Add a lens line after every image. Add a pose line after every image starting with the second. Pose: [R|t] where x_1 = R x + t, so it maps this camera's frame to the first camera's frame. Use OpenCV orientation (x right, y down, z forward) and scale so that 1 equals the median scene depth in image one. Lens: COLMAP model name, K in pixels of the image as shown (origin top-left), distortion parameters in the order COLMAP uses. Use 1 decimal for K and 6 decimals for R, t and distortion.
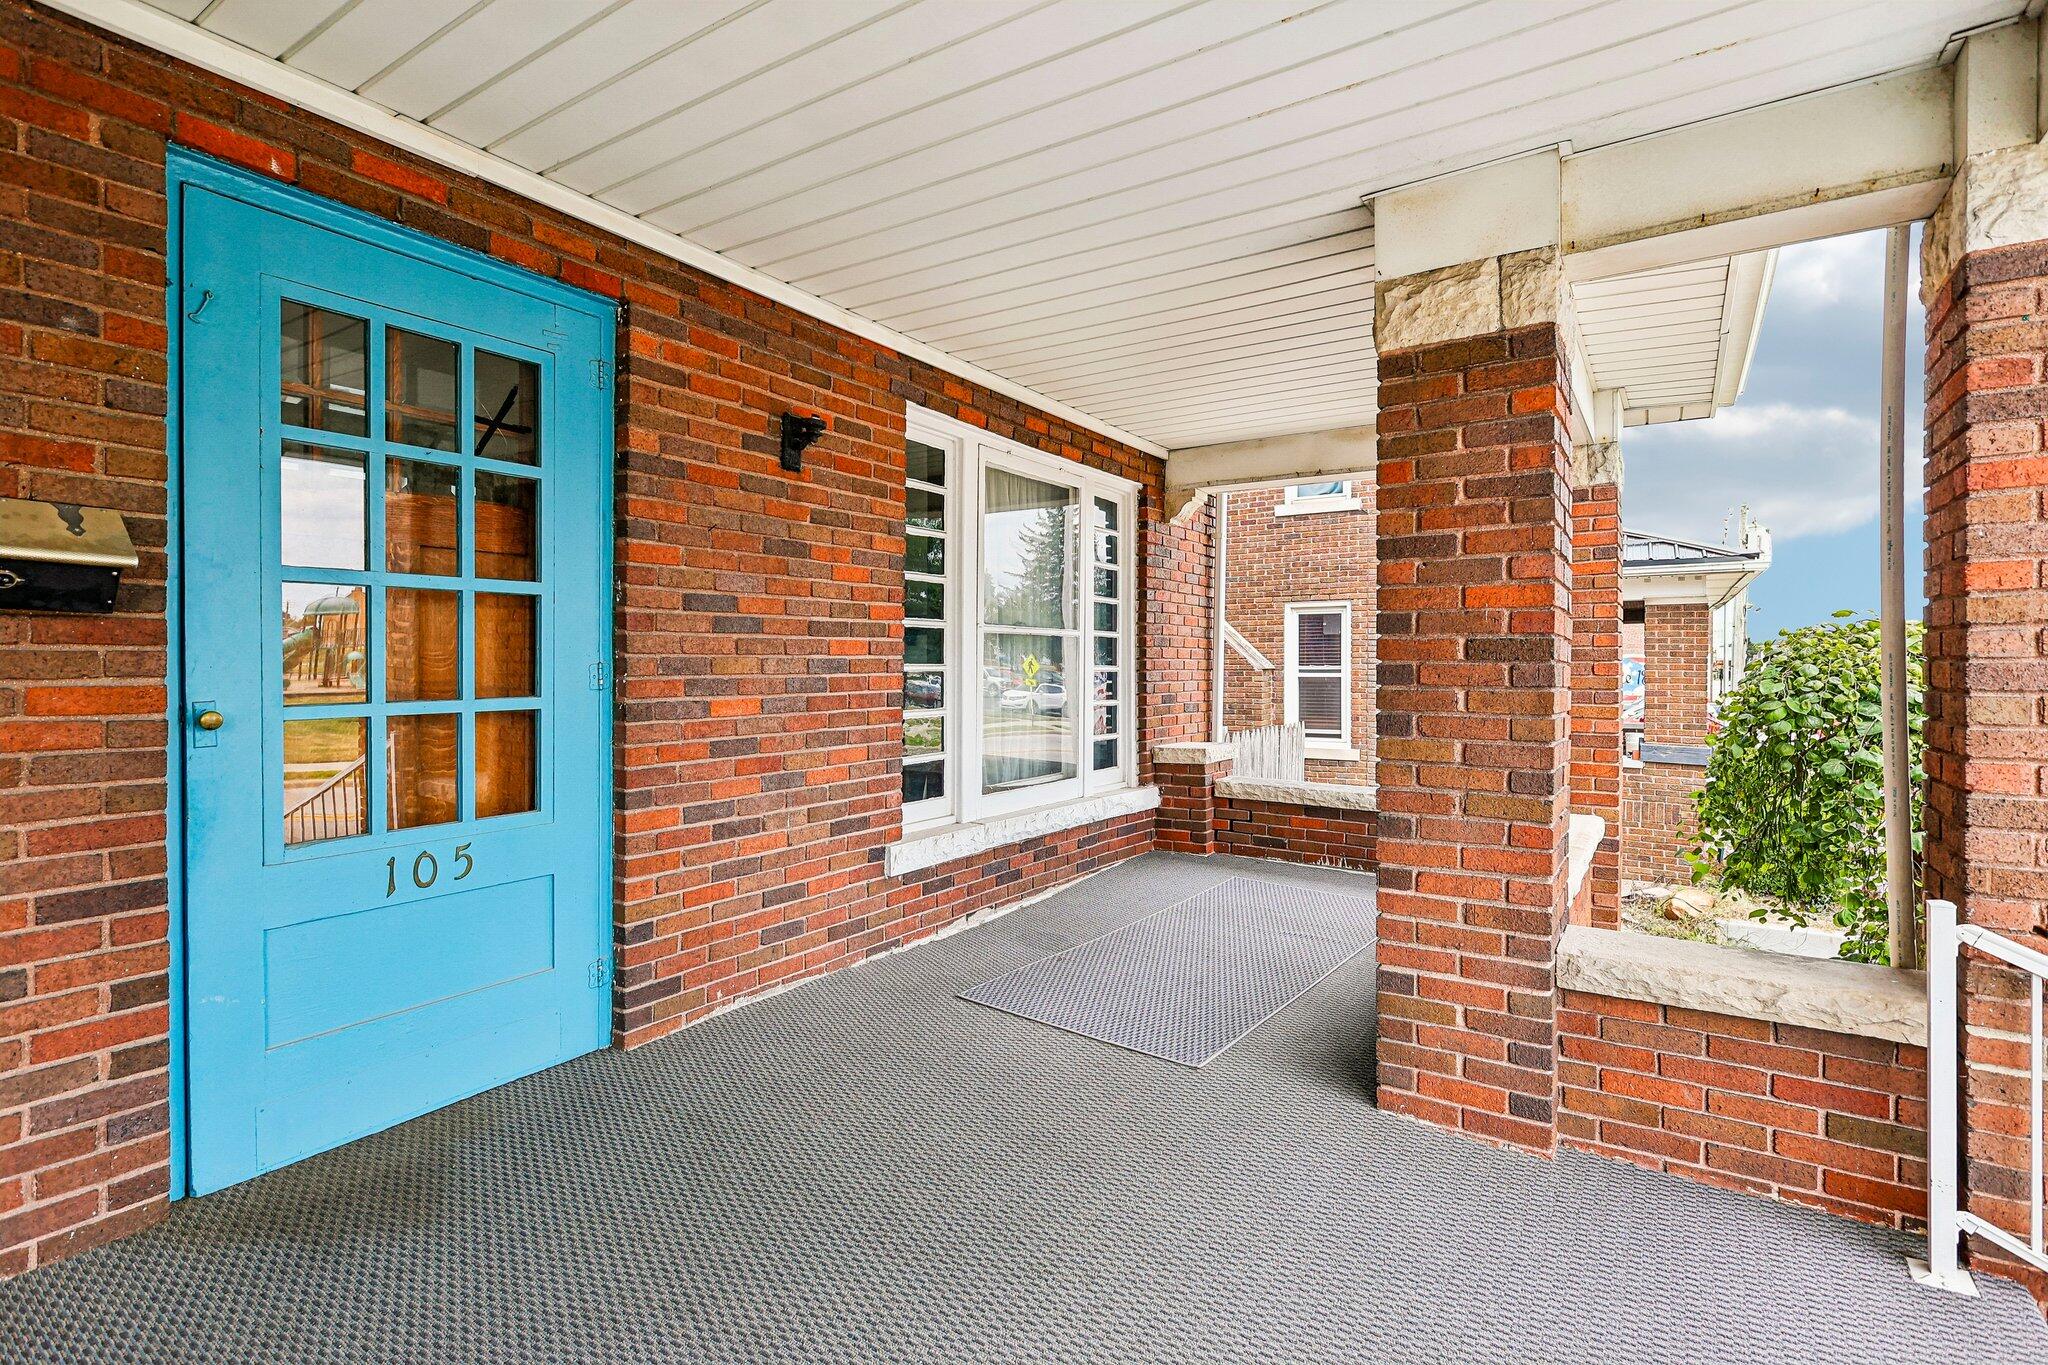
lens RADIAL K [[982.9, 0, 1027.3], [0, 982.9, 675.9], [0, 0, 1]] dist [0.008976, -0.000885]
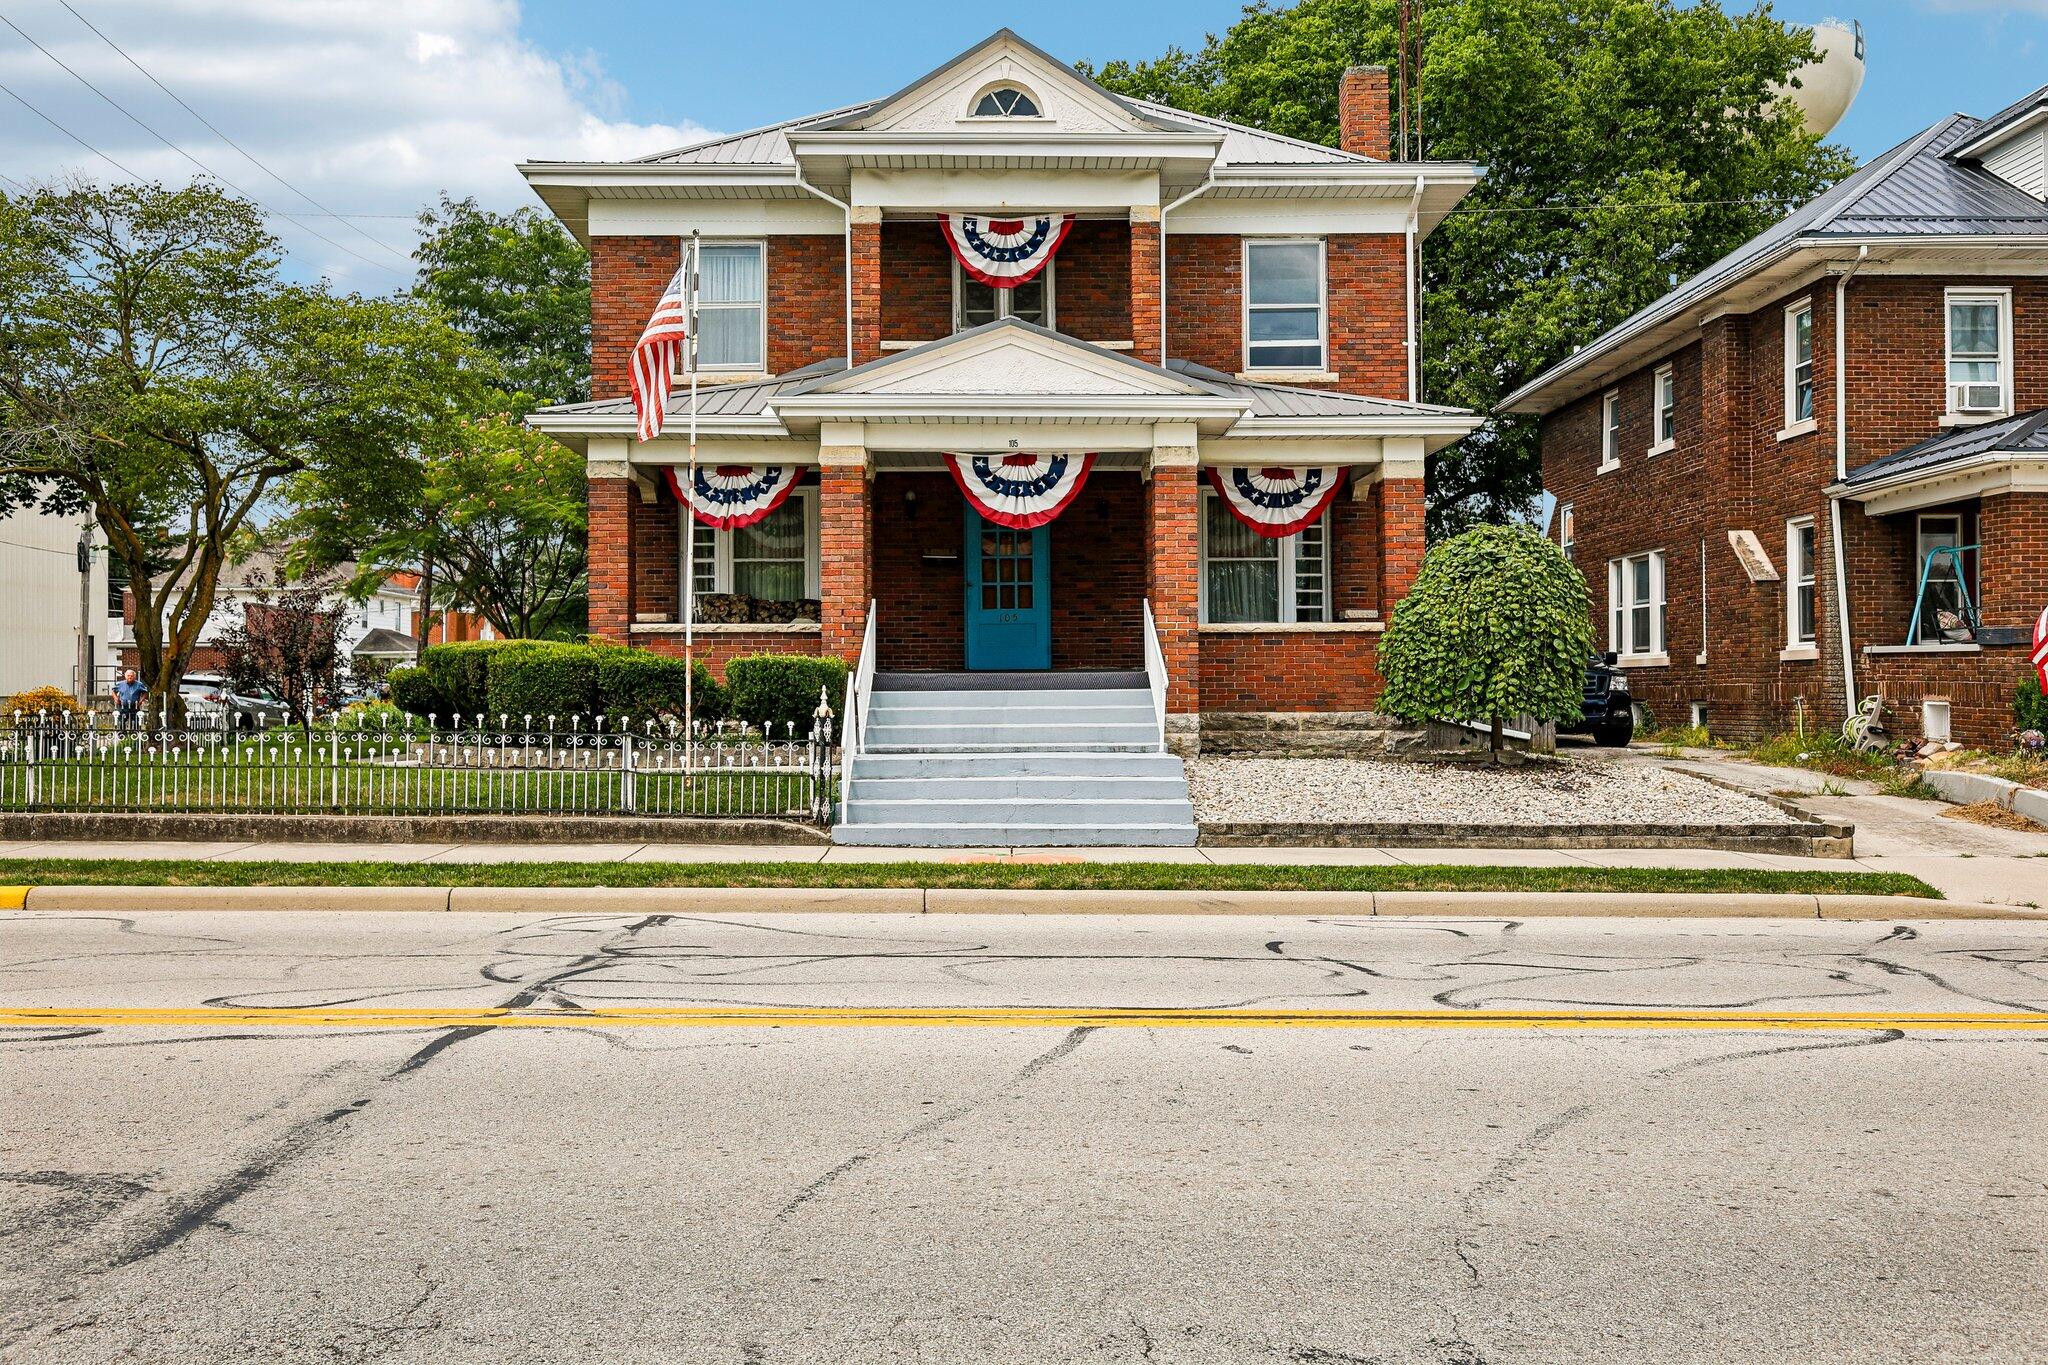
lens RADIAL K [[1654.2, 0, 1024.0], [0, 1654.2, 682.5], [0, 0, 1]] dist [-0.004647, -0.002405]
pose [[0.559271, -0.007733, -0.828949, 4.997069], [-0.004461, 0.999914, -0.012337, 0.502312], [0.828973, 0.010598, 0.559188, -2.799921]]
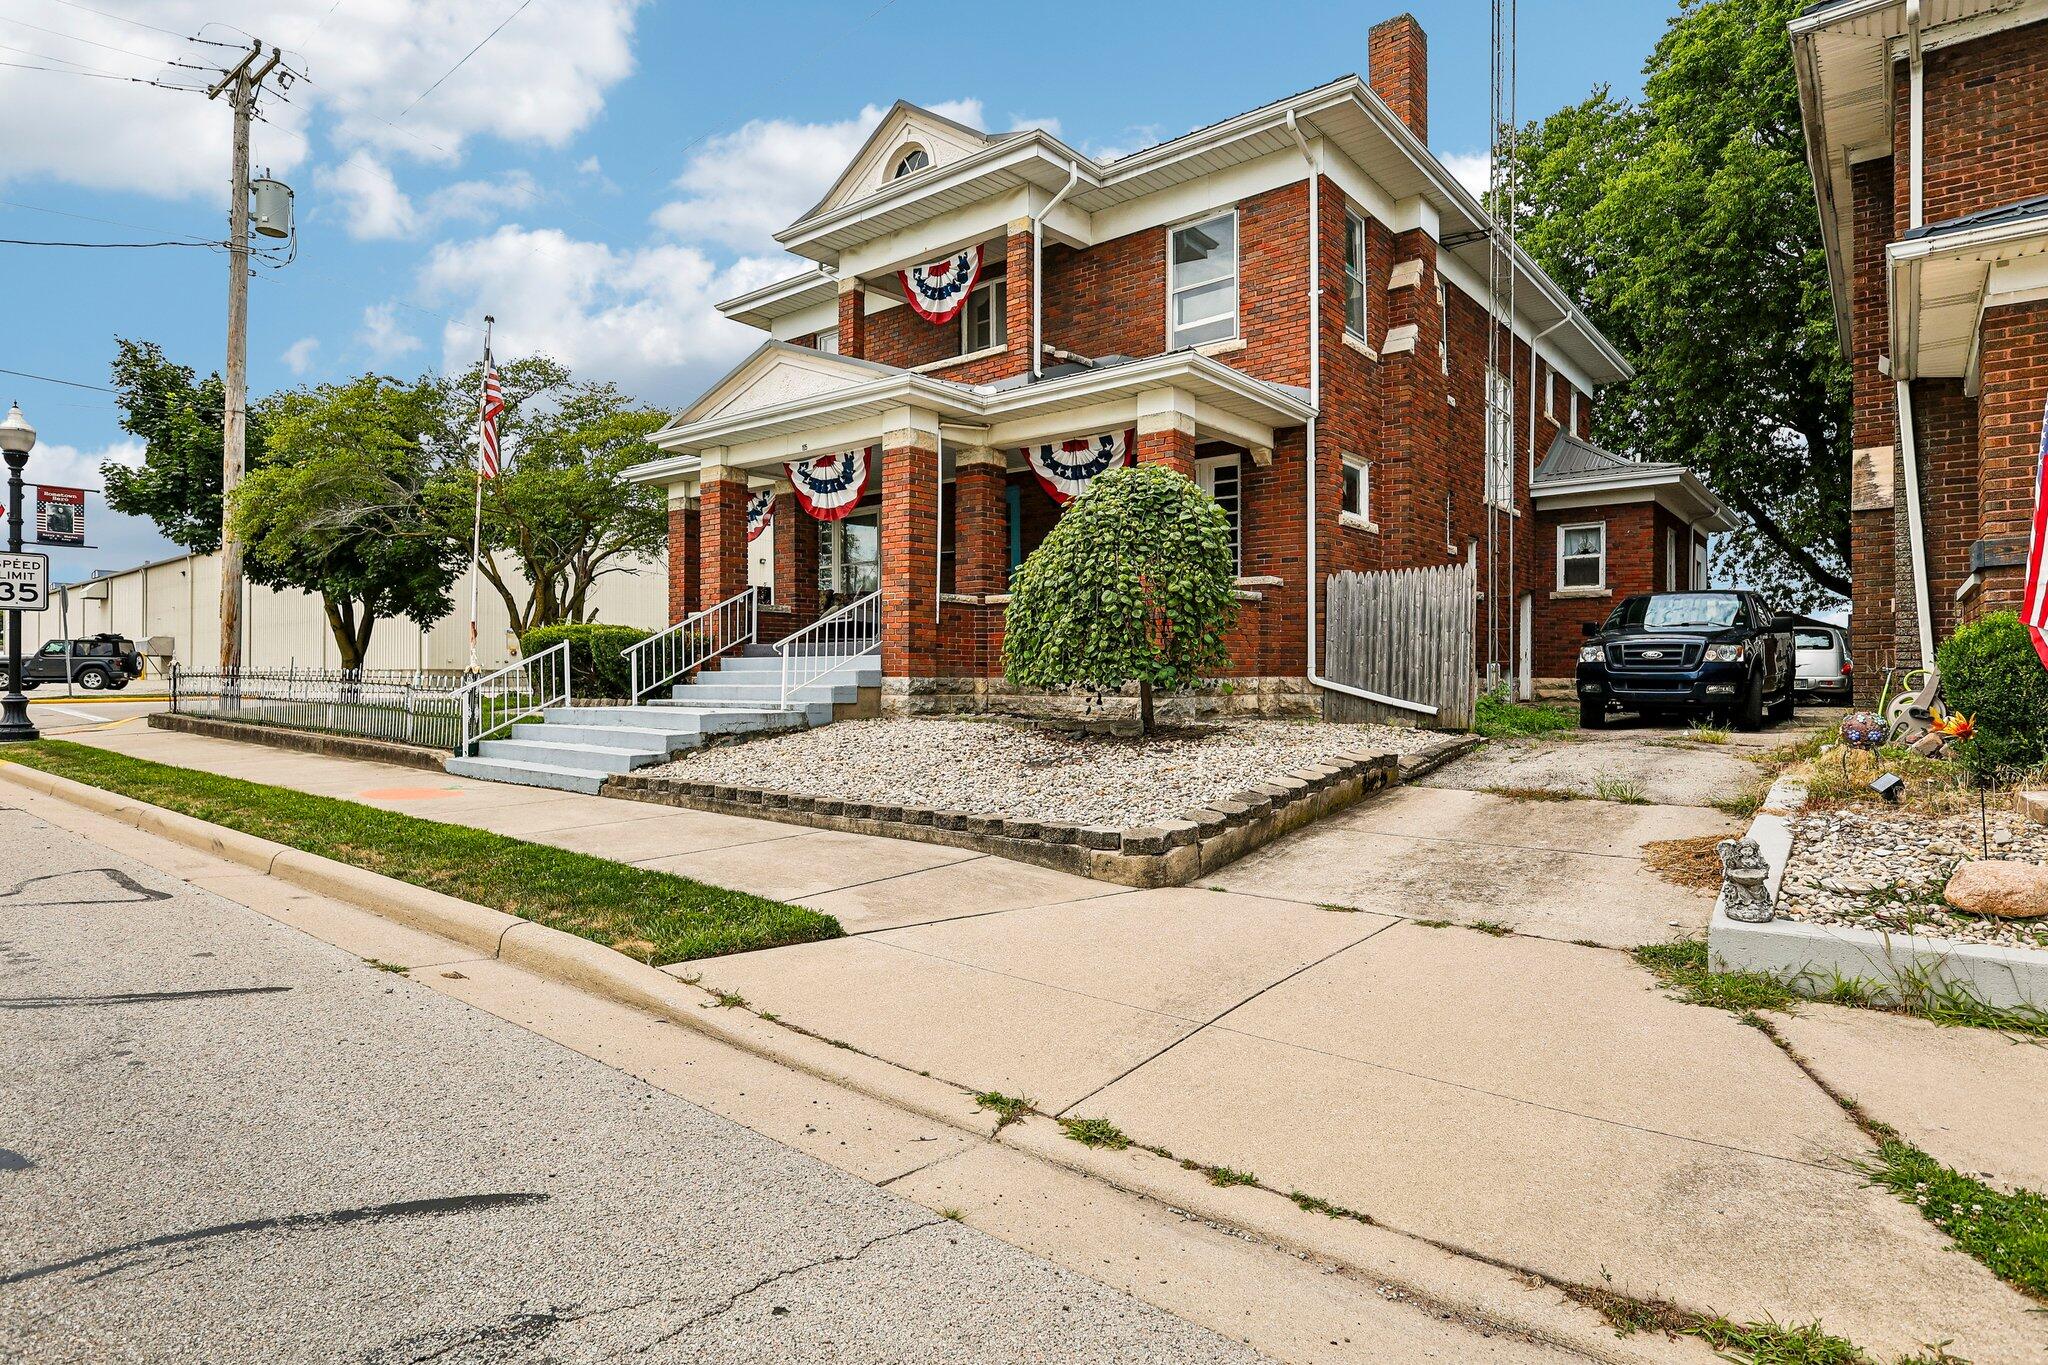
lens RADIAL K [[1079.6, 0, 1021.7], [0, 1079.6, 672.6], [0, 0, 1]] dist [0.001204, 0.000604]
pose [[-0.101499, -0.003675, -0.994829, 4.568588], [-0.013177, 0.999910, -0.002350, 0.521972], [0.994748, 0.012870, -0.101538, 1.487730]]
